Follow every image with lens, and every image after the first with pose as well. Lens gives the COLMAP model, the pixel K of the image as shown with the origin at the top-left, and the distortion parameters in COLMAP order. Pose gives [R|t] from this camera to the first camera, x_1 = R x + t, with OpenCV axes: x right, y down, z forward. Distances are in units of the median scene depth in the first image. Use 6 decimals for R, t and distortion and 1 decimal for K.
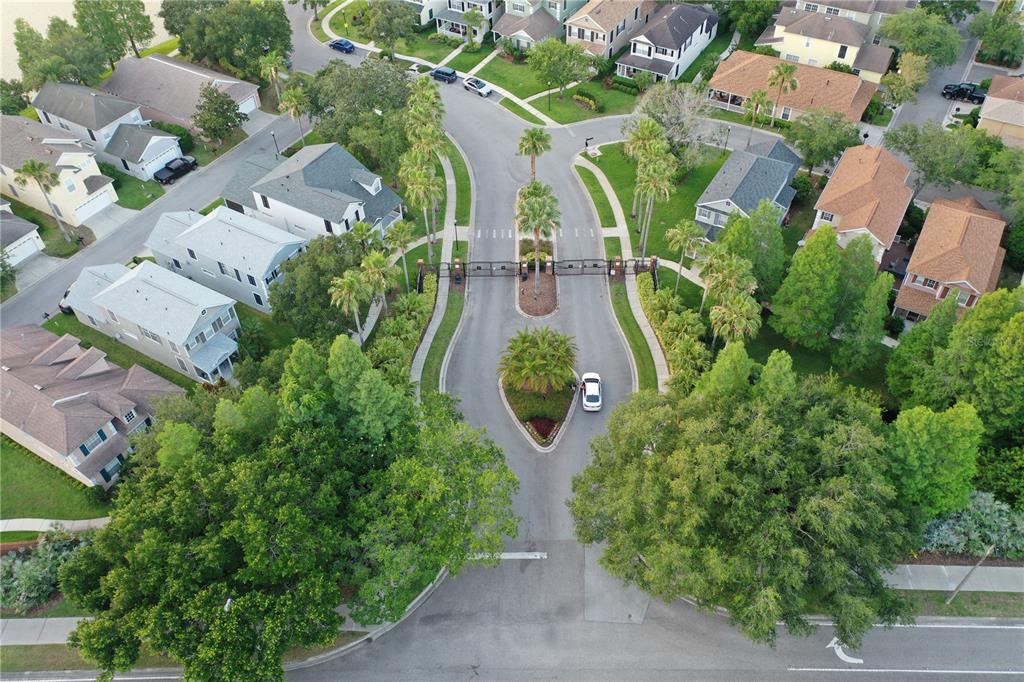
lens RADIAL K [[807.4, 0, 512.0], [0, 807.4, 341.0], [0, 0, 1]] dist [0.015948, 0.004131]
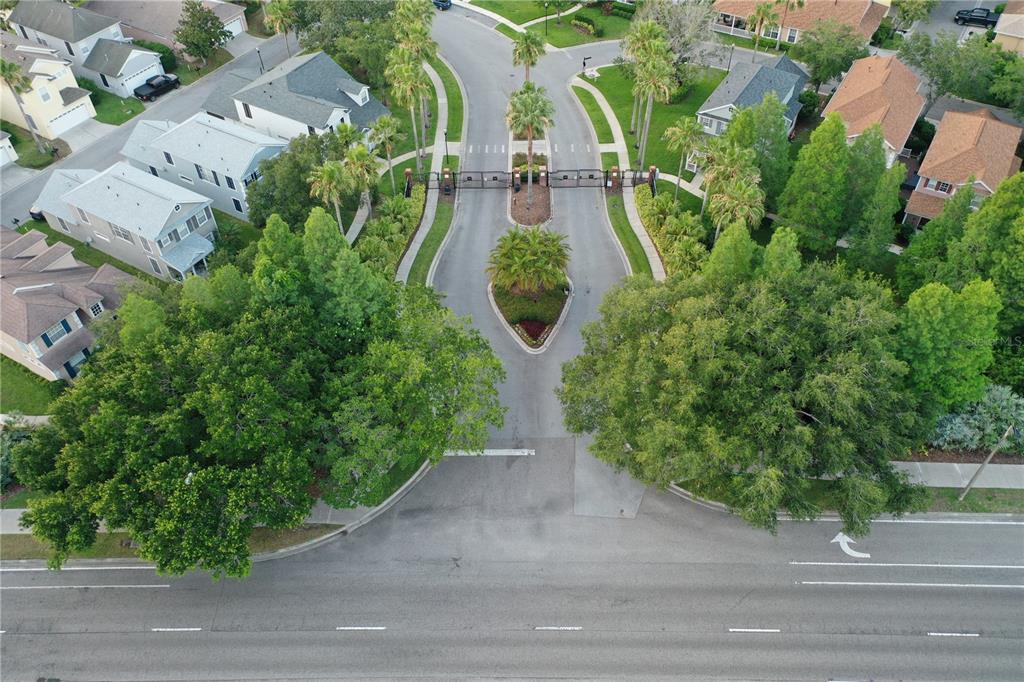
lens RADIAL K [[807.4, 0, 512.0], [0, 807.4, 341.0], [0, 0, 1]] dist [0.015948, 0.004131]
pose [[0.999969, 0.007306, -0.002855, 0.017080], [-0.007302, 0.999972, 0.001333, 0.126565], [0.002864, -0.001312, 0.999995, 0.054342]]
